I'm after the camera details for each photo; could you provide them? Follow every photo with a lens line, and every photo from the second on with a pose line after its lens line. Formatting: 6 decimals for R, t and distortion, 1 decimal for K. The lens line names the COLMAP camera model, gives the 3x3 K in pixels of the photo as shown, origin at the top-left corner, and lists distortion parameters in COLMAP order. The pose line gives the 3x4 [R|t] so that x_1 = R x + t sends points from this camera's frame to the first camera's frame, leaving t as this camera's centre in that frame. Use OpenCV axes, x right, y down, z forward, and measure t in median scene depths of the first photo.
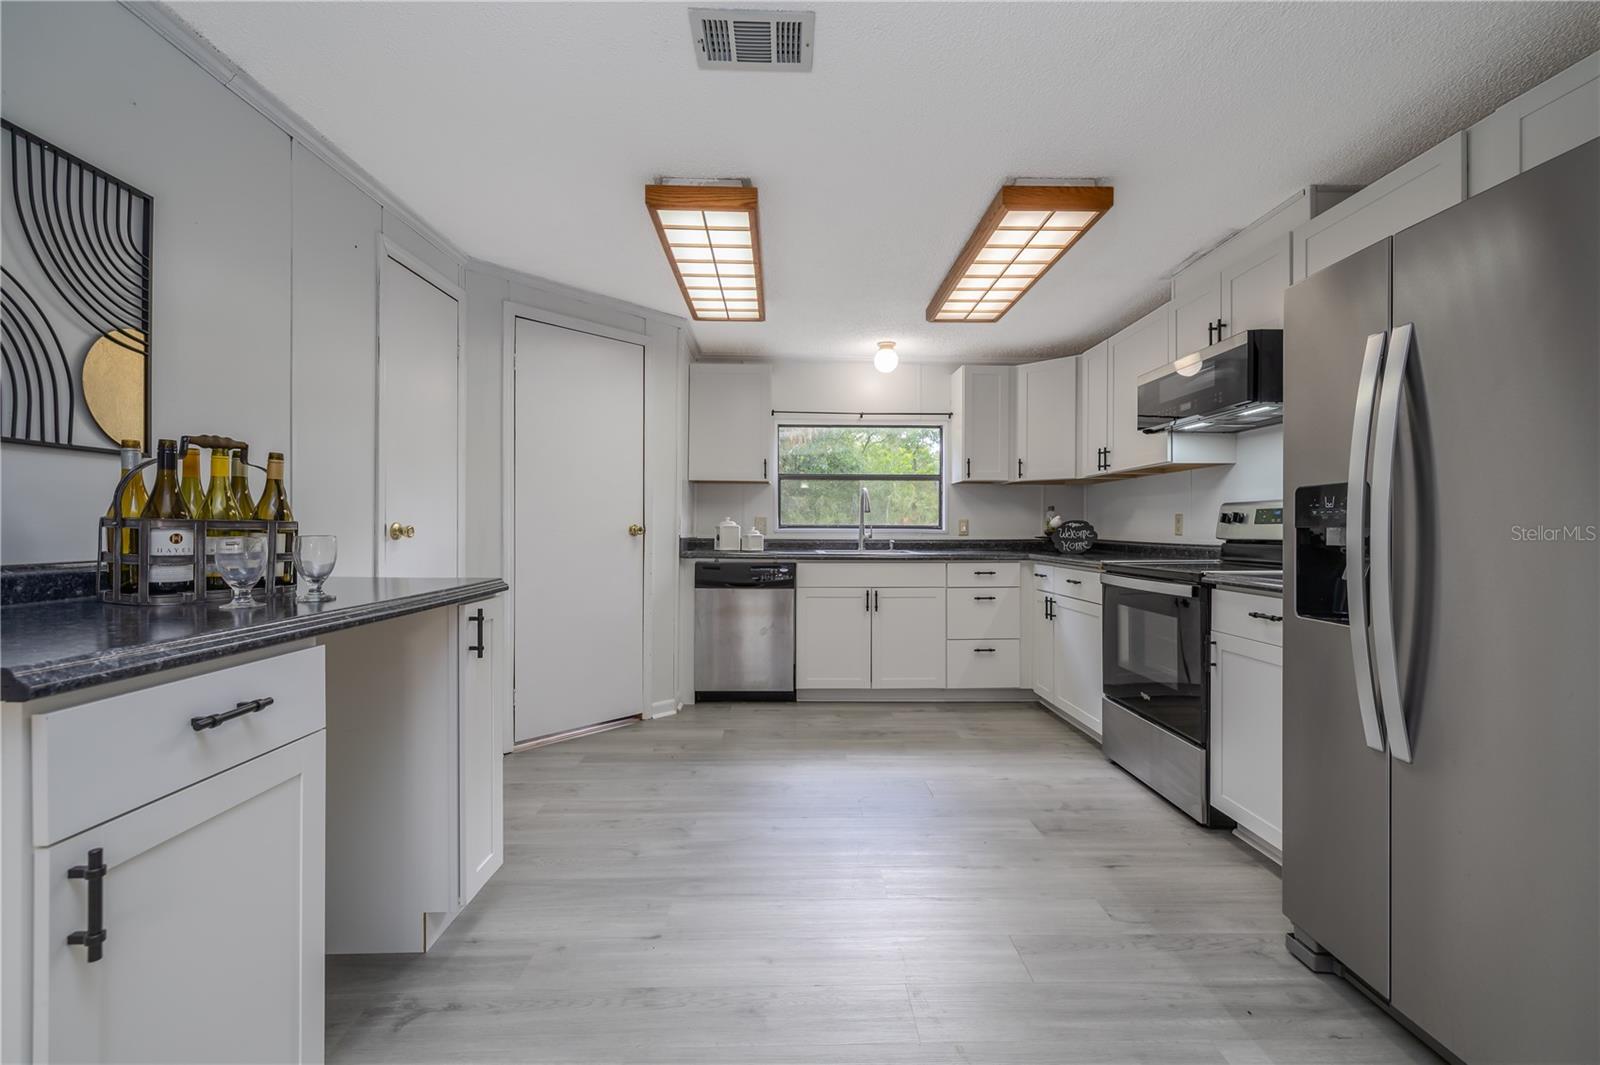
lens RADIAL K [[688.7, 0, 789.5], [0, 688.7, 528.9], [0, 0, 1]] dist [0.001249, -0.000054]
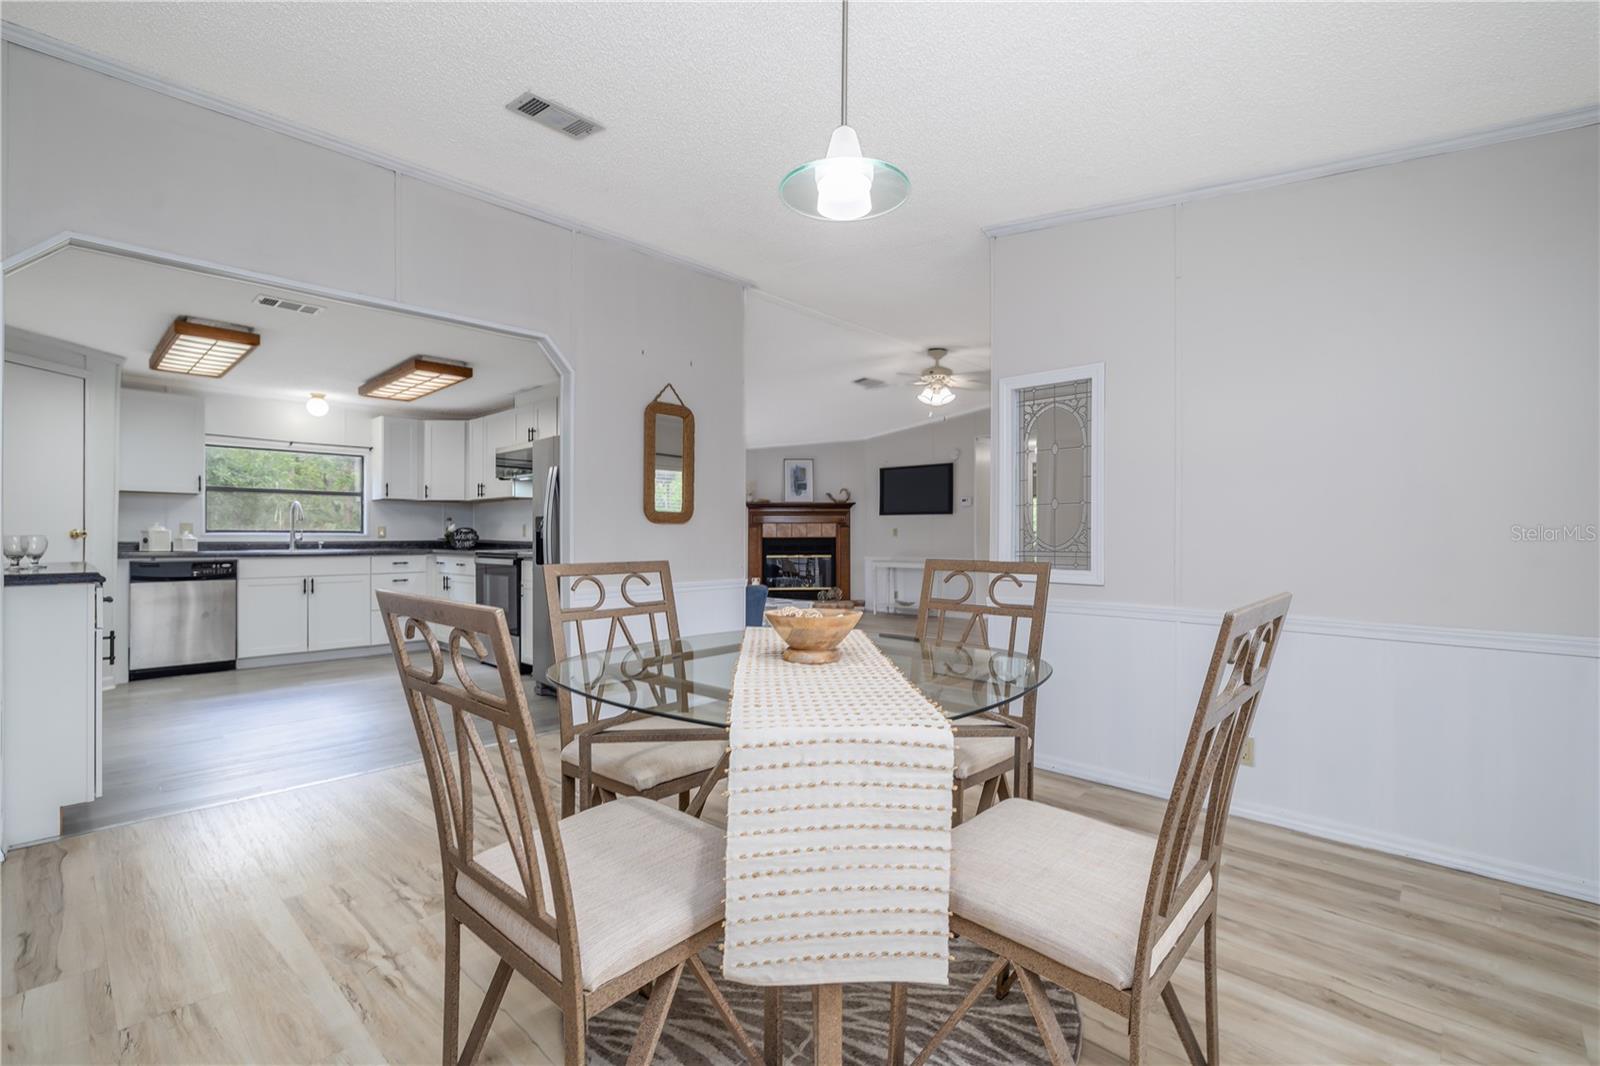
lens RADIAL K [[712.0, 0, 800.0], [0, 712.0, 533.0], [0, 0, 1]] dist [0.008576, 0.000194]
pose [[0.695324, 0.000132, 0.718697, -0.231442], [0.001421, 0.999998, -0.001558, 0.003988], [-0.718695, 0.002104, 0.695322, -0.712964]]
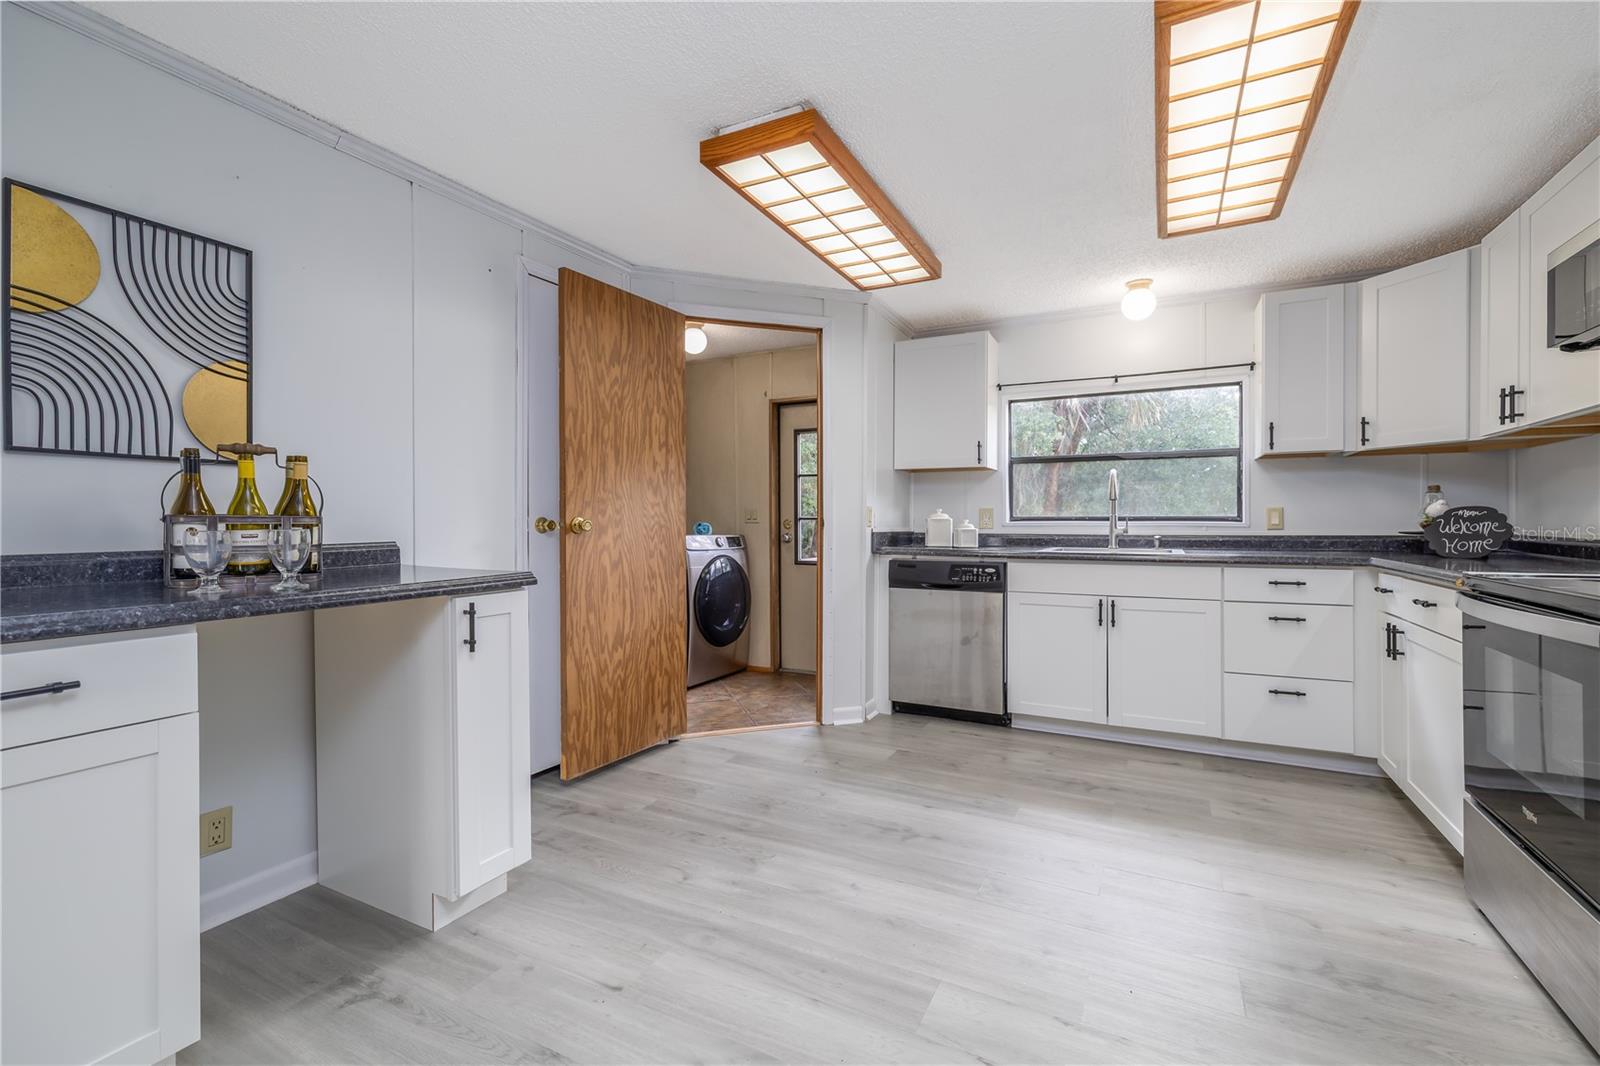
lens RADIAL K [[672.9, 0, 792.7], [0, 672.9, 525.6], [0, 0, 1]] dist [0.001696, 0.000960]
pose [[0.873762, -0.002303, -0.486349, 0.190471], [0.004013, 0.999989, 0.002476, 0.001654], [0.486338, -0.004116, 0.873761, 0.165699]]
